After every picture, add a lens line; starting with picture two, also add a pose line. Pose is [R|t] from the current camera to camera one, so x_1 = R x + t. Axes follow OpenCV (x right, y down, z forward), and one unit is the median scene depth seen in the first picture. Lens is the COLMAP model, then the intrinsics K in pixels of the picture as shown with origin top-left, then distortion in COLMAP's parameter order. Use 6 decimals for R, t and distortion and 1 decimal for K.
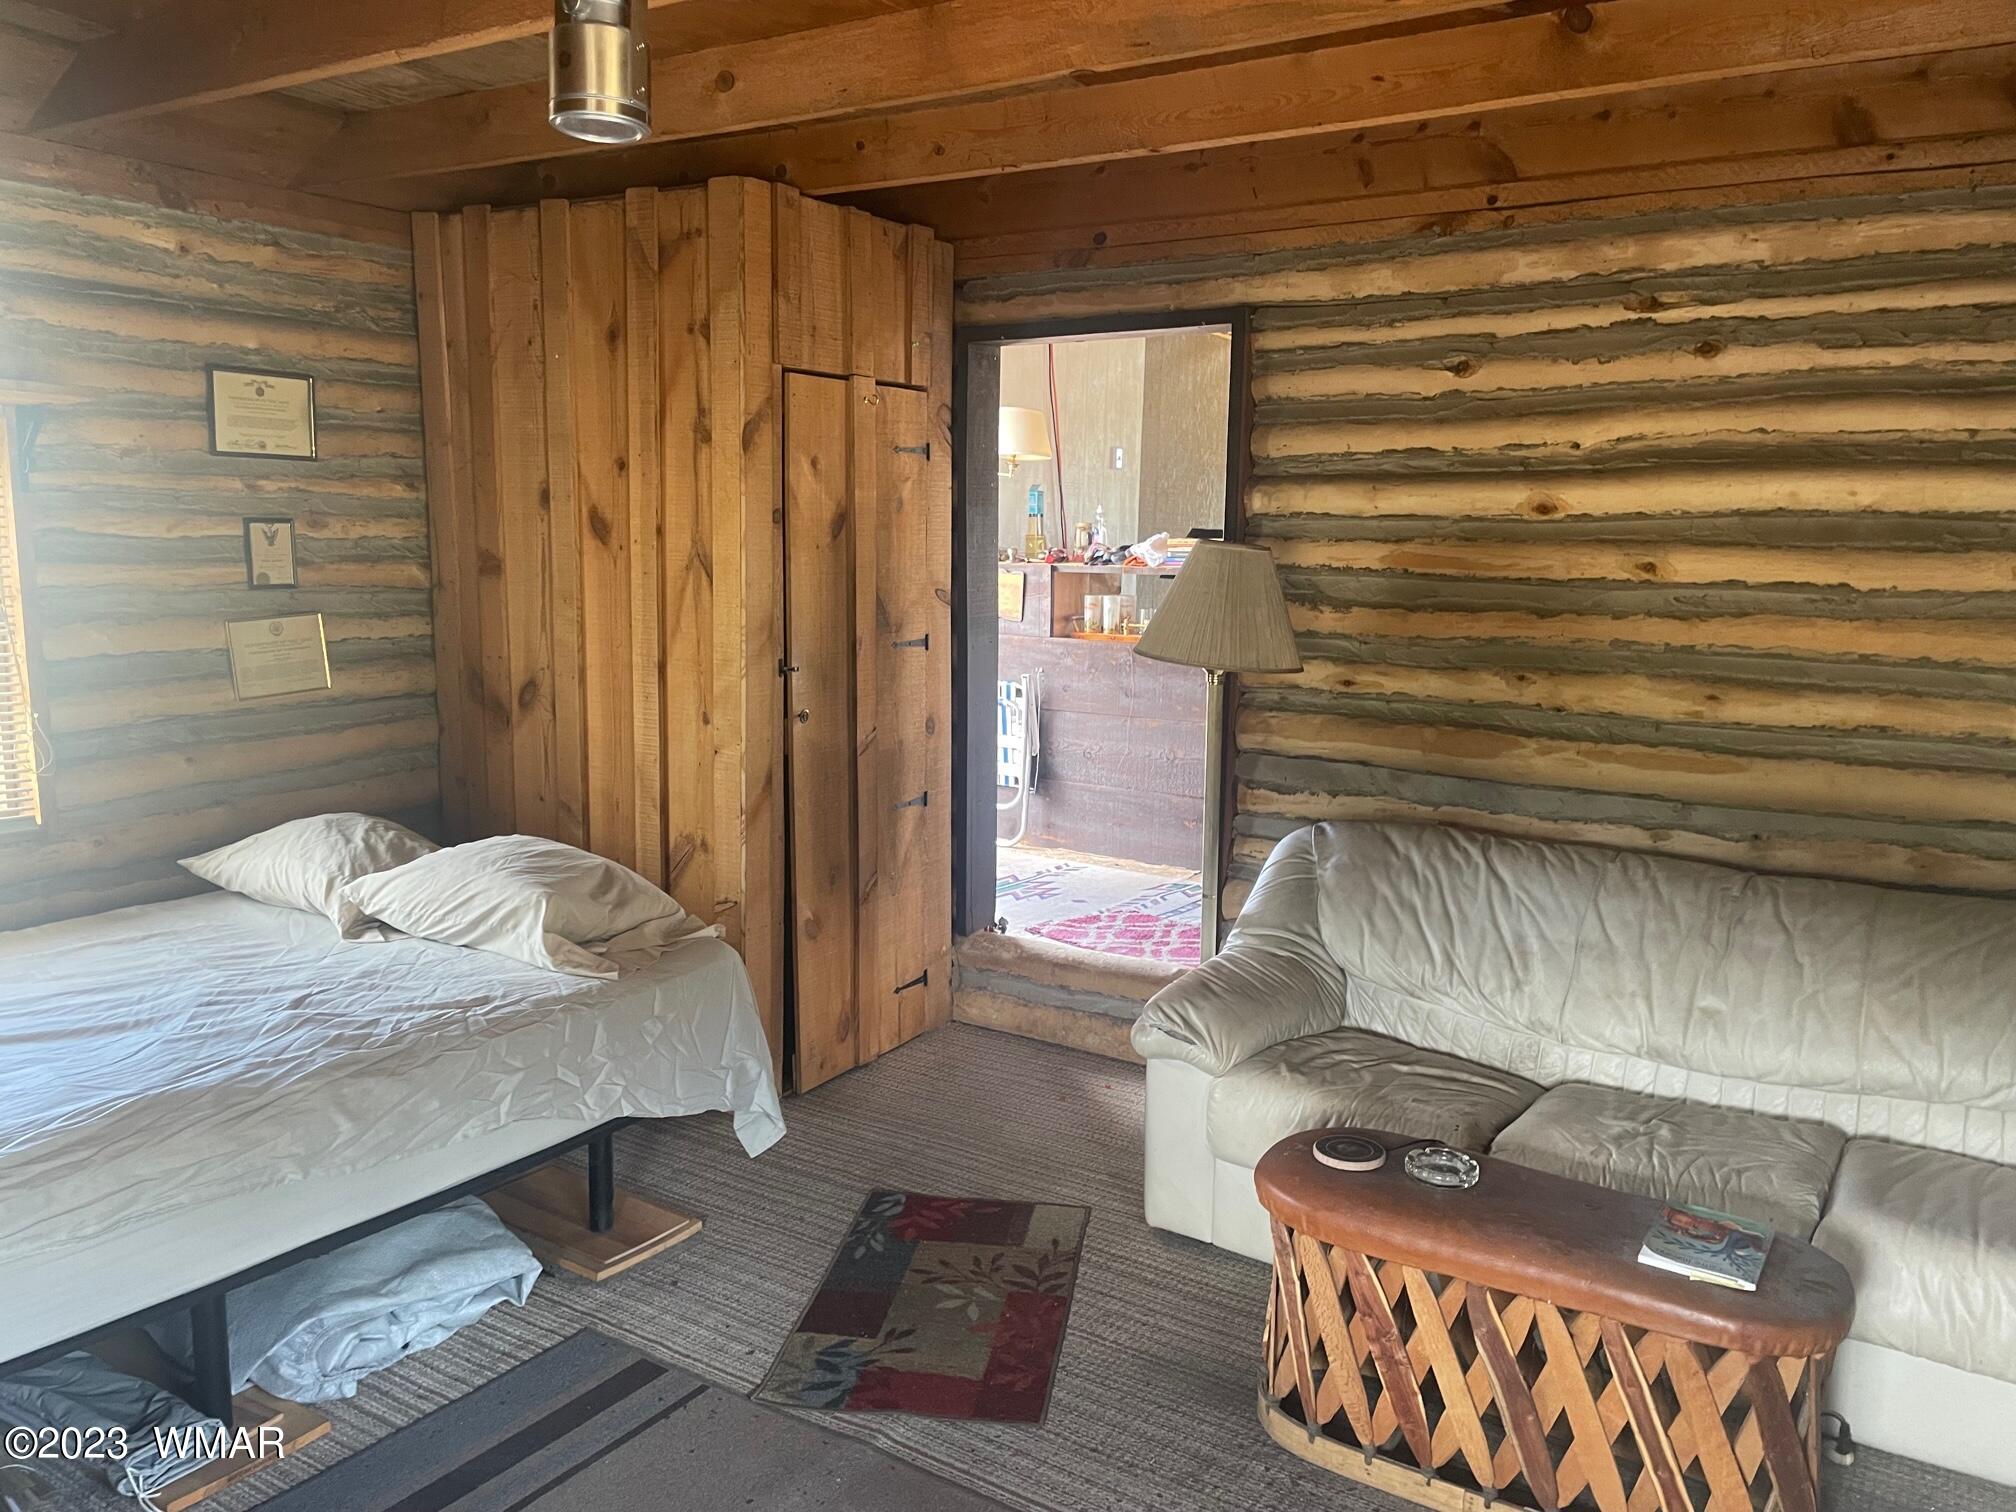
lens RADIAL K [[1517.6, 0, 1013.4], [0, 1517.6, 753.8], [0, 0, 1]] dist [0.082029, -0.104583]
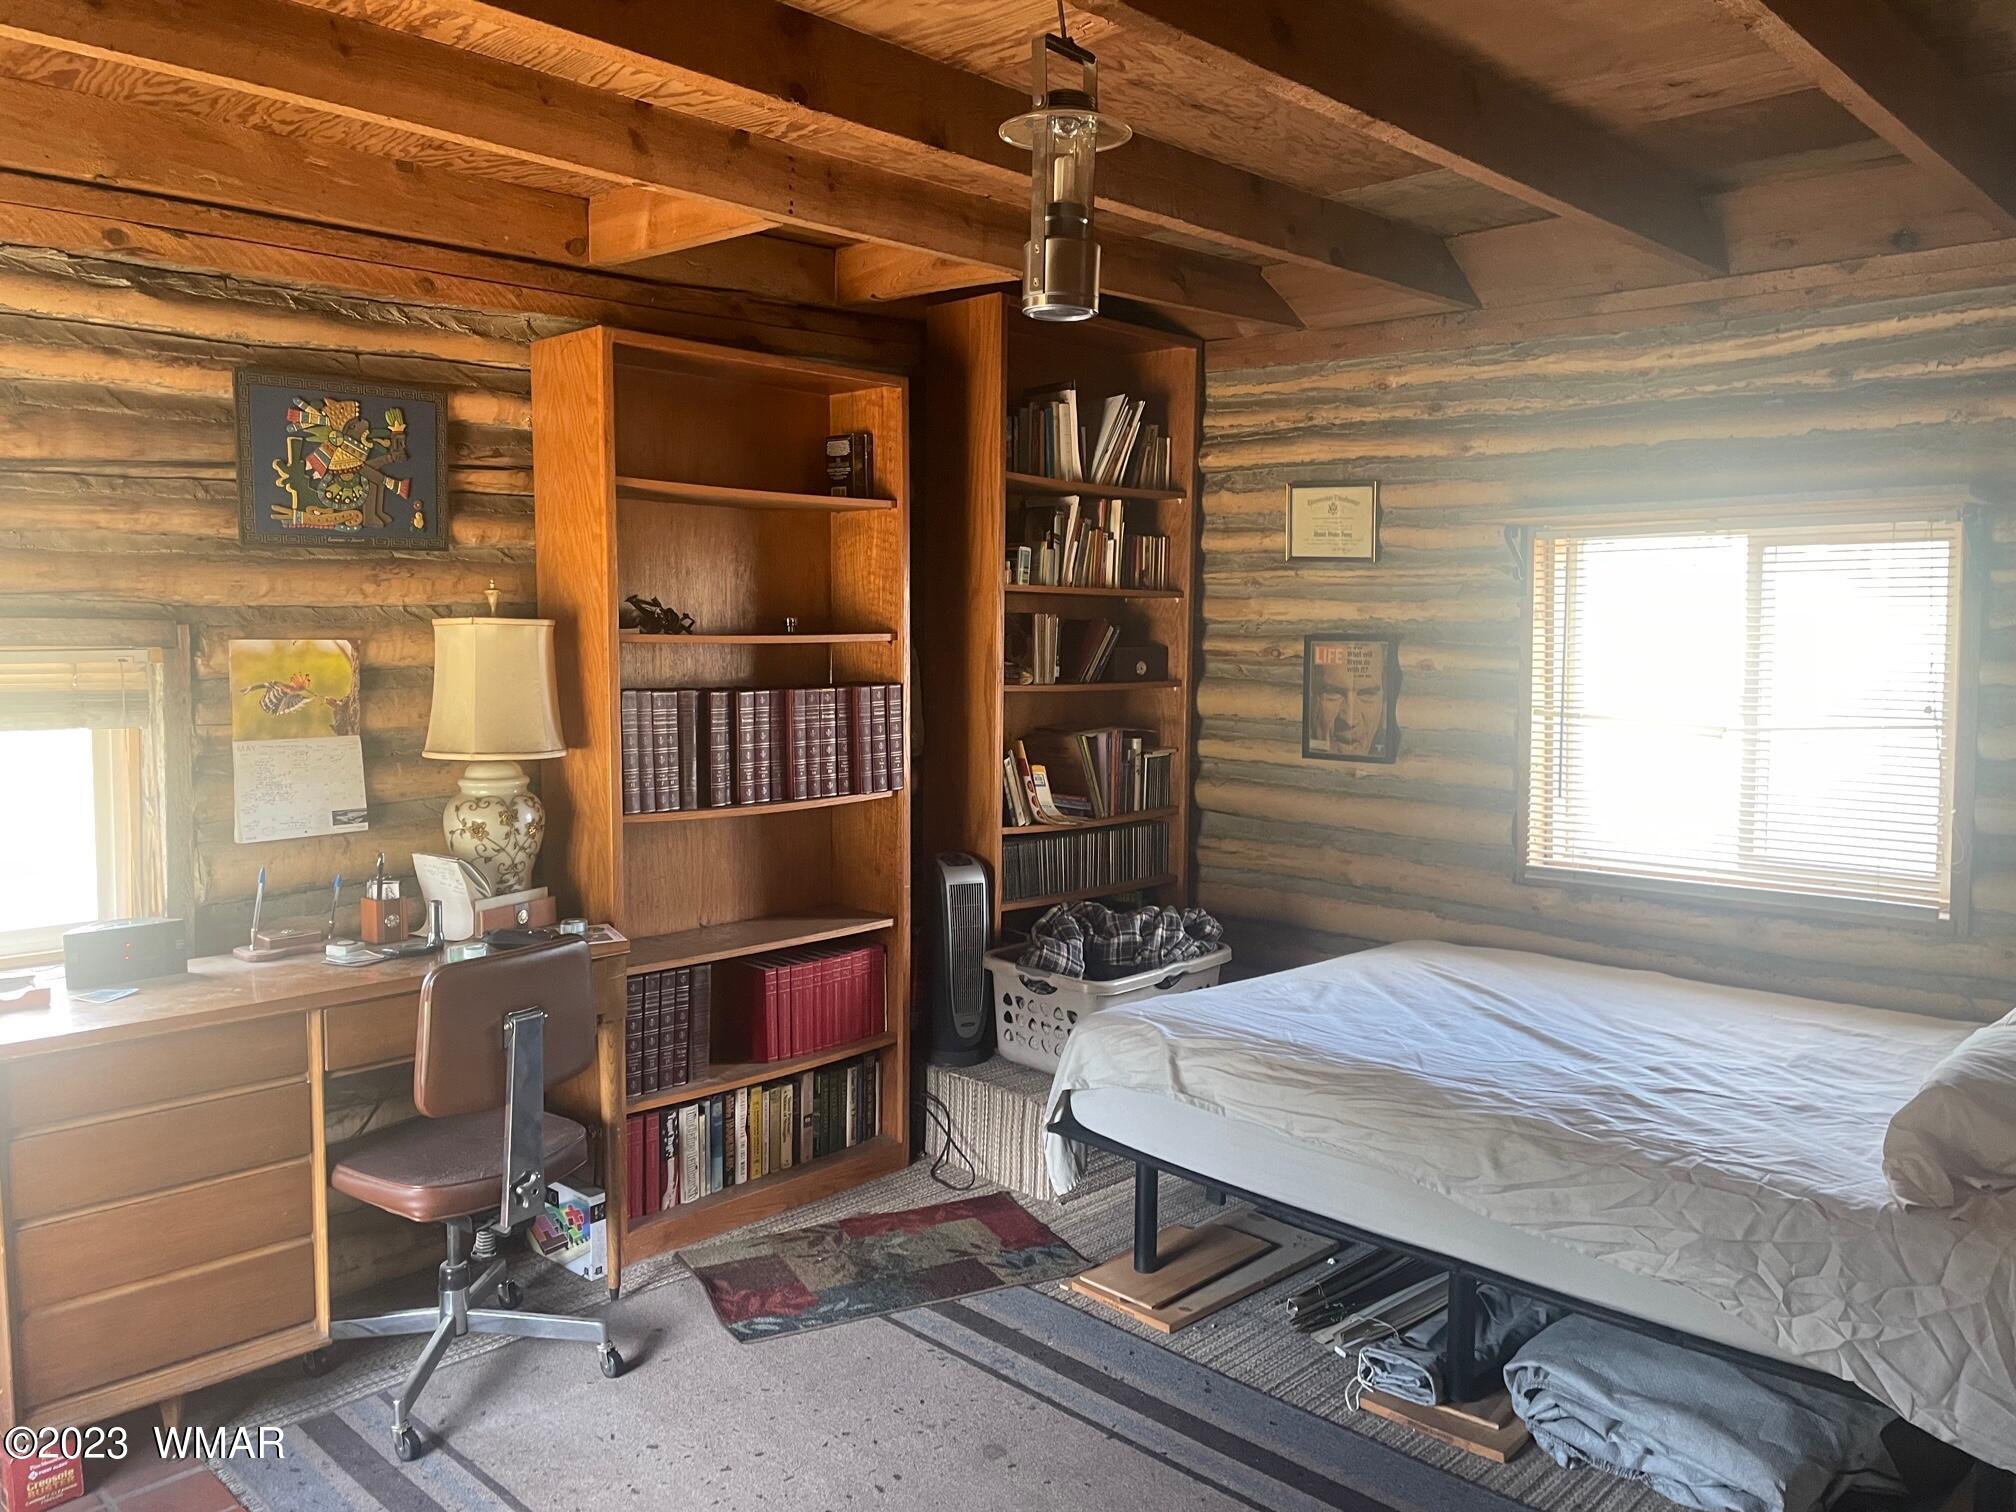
lens RADIAL K [[1517.6, 0, 1011.6], [0, 1517.6, 752.7], [0, 0, 1]] dist [0.082029, -0.104583]
pose [[-0.190196, 0.062185, -0.979775, 0.598303], [-0.140512, 0.985993, 0.089857, -0.086907], [0.971639, 0.154761, -0.178794, 0.743399]]
